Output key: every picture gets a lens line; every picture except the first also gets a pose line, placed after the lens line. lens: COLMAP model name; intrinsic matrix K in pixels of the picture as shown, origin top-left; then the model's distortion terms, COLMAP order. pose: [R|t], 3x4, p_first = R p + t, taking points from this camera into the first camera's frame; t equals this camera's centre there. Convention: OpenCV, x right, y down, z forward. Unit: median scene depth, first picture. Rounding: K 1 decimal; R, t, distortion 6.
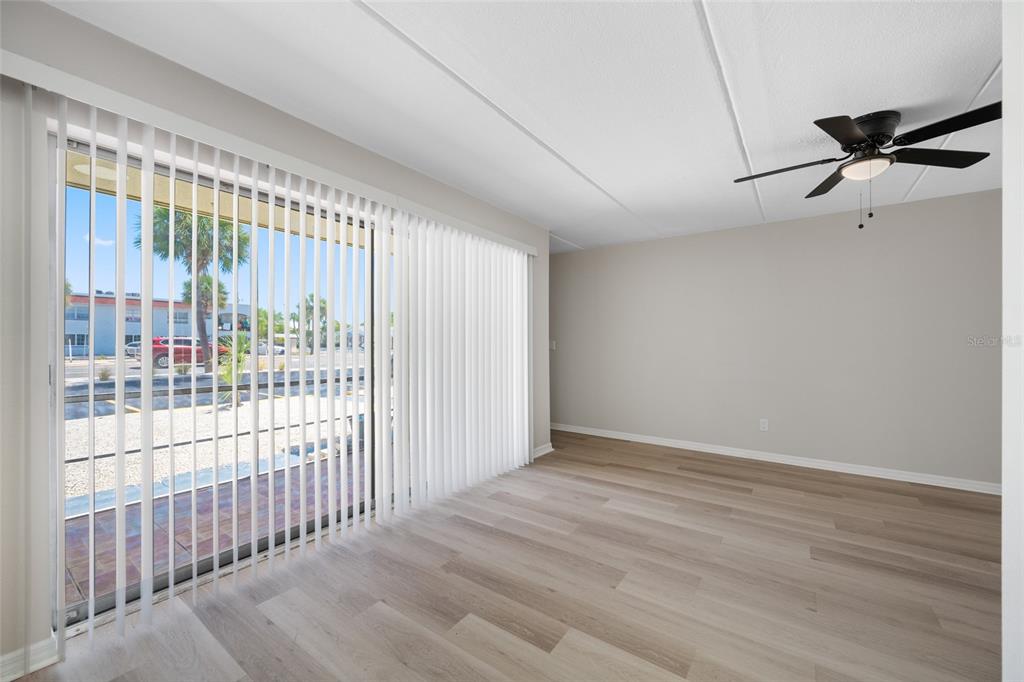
lens RADIAL K [[402.2, 0, 507.9], [0, 402.2, 341.0], [0, 0, 1]] dist [0.002488, 0.000158]
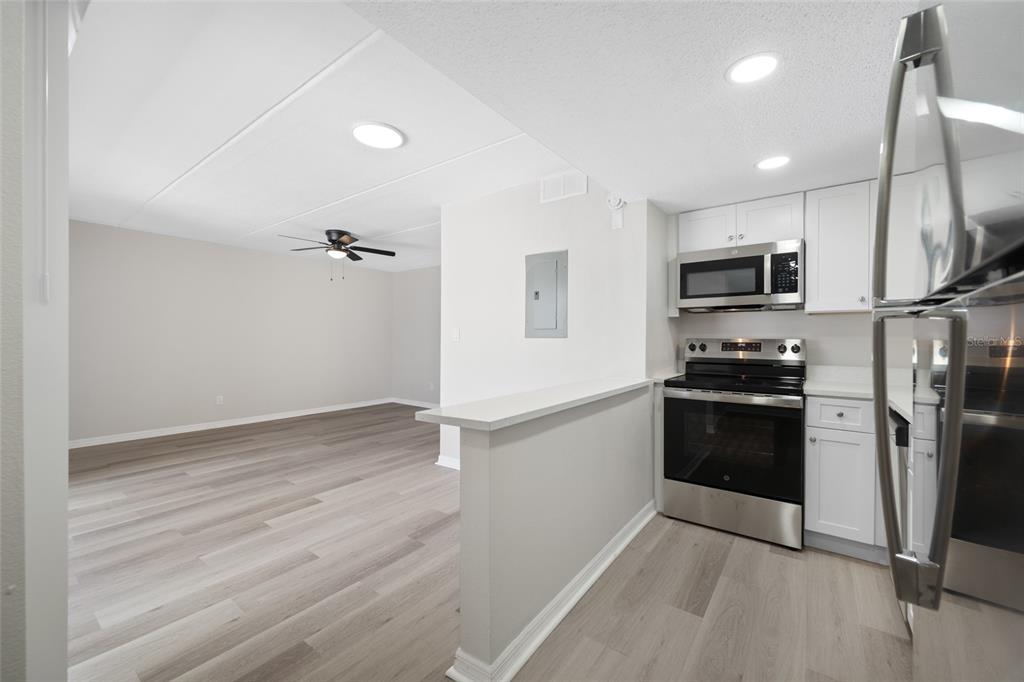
lens RADIAL K [[402.2, 0, 512.5], [0, 402.2, 340.7], [0, 0, 1]] dist [0.002488, 0.000158]
pose [[0.013950, -0.005432, 0.999888, -1.043490], [-0.008464, 0.999949, 0.005551, 0.000723], [-0.999867, -0.008540, 0.013903, 0.055559]]
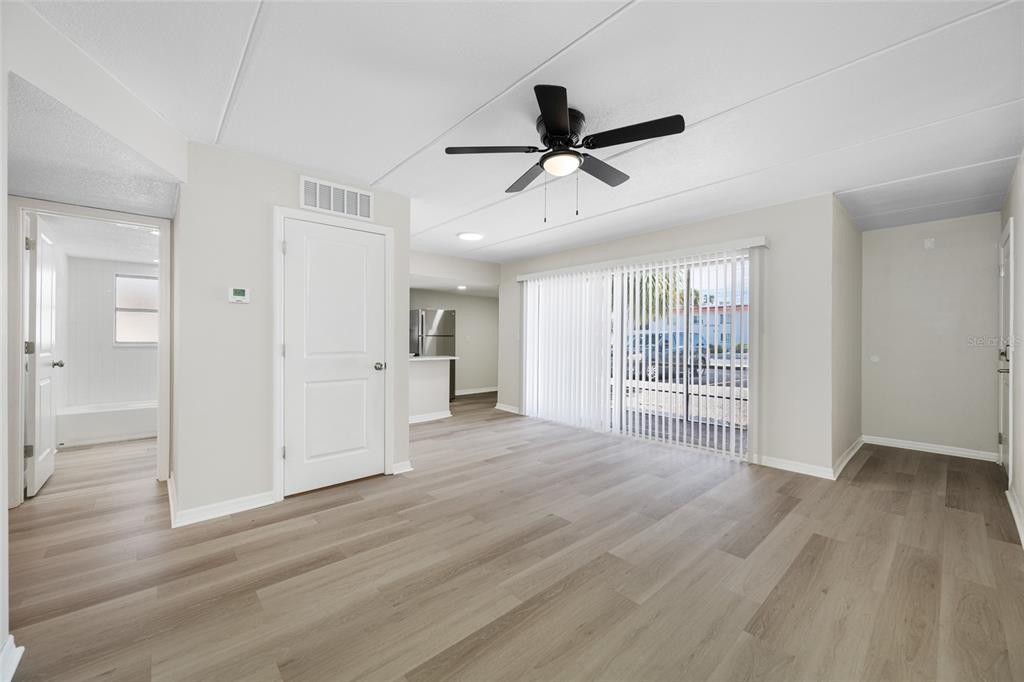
lens RADIAL K [[402.2, 0, 520.2], [0, 402.2, 343.6], [0, 0, 1]] dist [0.002488, 0.000158]
pose [[-0.194694, 0.006084, -0.980845, 1.683018], [0.003203, 0.999979, 0.005567, 0.013224], [0.980859, -0.002058, -0.194709, 0.978310]]
